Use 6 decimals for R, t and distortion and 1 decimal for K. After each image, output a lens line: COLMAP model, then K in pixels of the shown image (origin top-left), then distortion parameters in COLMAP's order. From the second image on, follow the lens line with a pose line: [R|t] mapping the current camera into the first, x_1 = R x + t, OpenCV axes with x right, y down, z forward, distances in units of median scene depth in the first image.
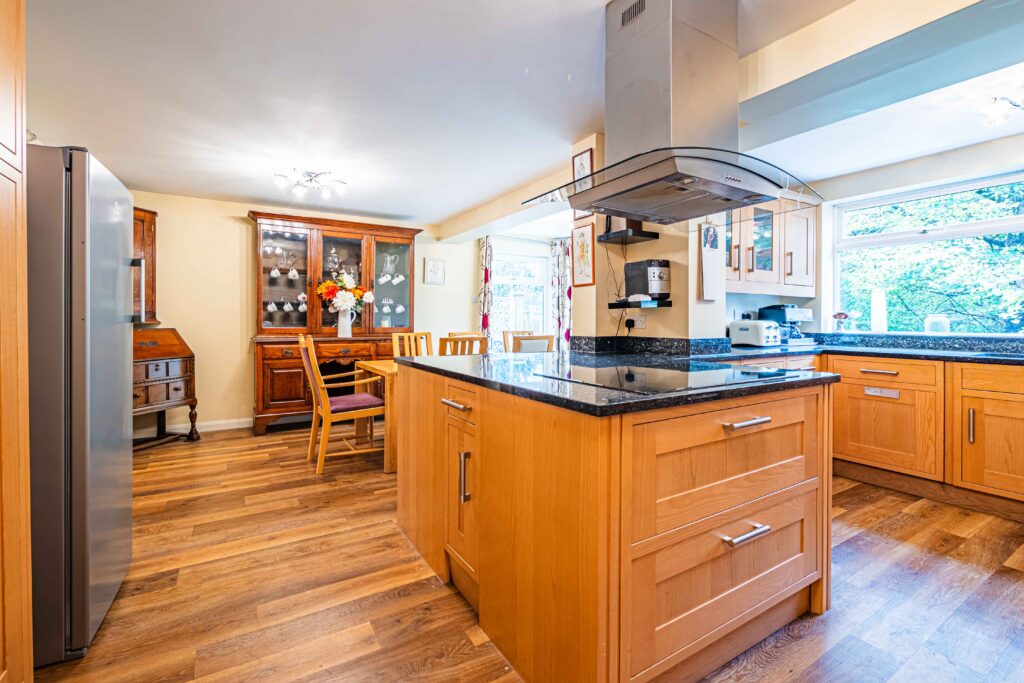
lens RADIAL K [[429.6, 0, 497.9], [0, 429.6, 325.2], [0, 0, 1]] dist [-0.004883, -0.000558]
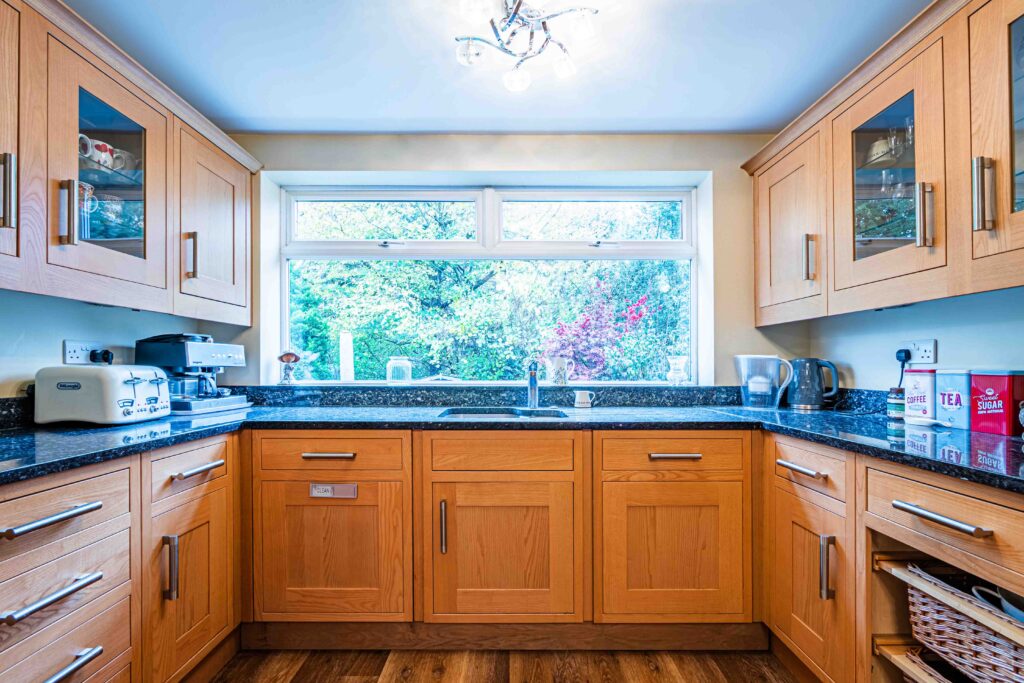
lens RADIAL K [[461.1, 0, 508.3], [0, 461.1, 363.0], [0, 0, 1]] dist [-0.000542, 0.000693]
pose [[0.497803, 0.002491, 0.867287, 0.325039], [0.010927, 0.999898, -0.009143, -0.003793], [-0.867221, 0.014029, 0.497725, 0.331600]]
